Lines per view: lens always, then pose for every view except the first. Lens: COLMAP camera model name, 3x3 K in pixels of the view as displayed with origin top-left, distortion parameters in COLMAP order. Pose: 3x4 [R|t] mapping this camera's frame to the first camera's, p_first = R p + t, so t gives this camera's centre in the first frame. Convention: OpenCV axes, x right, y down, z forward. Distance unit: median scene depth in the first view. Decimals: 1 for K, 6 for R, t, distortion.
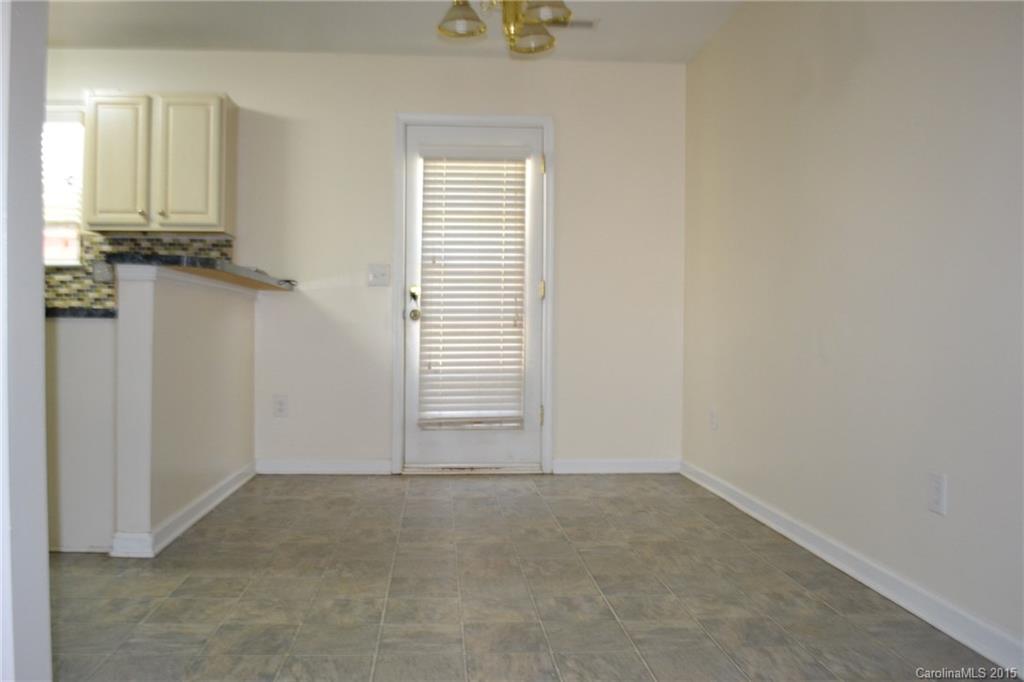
lens RADIAL K [[833.5, 0, 497.2], [0, 833.5, 339.5], [0, 0, 1]] dist [-0.072568, -0.004764]
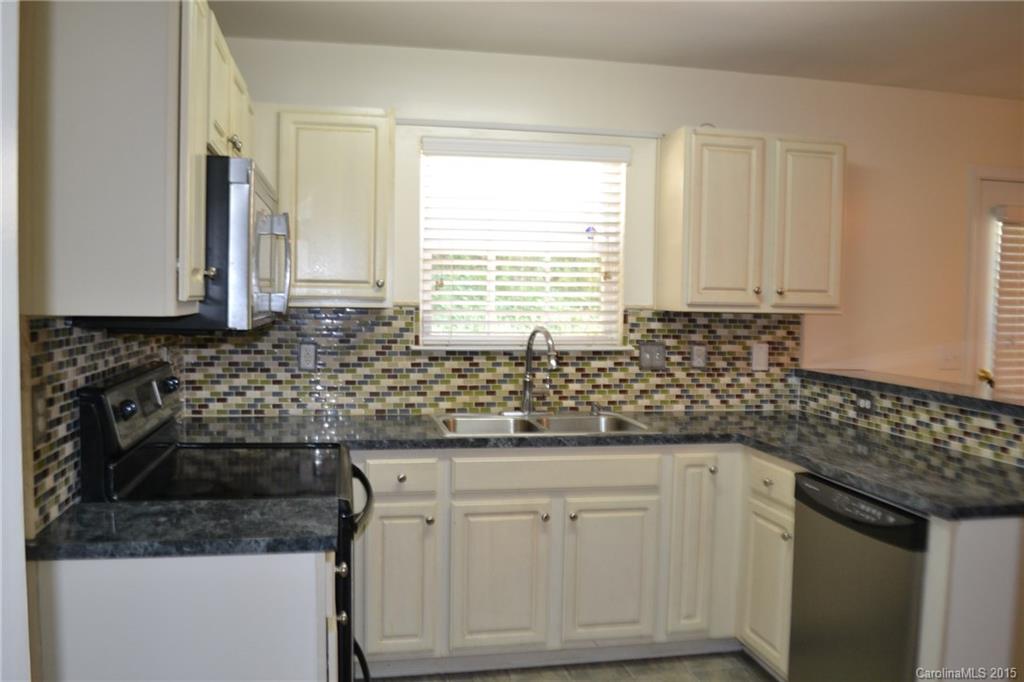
lens RADIAL K [[833.5, 0, 497.2], [0, 833.5, 339.5], [0, 0, 1]] dist [-0.072568, -0.004764]
pose [[0.992814, 0.001093, 0.119666, -0.721507], [-0.007161, 0.998709, 0.050287, -0.137073], [-0.119456, -0.050782, 0.991540, 0.235232]]
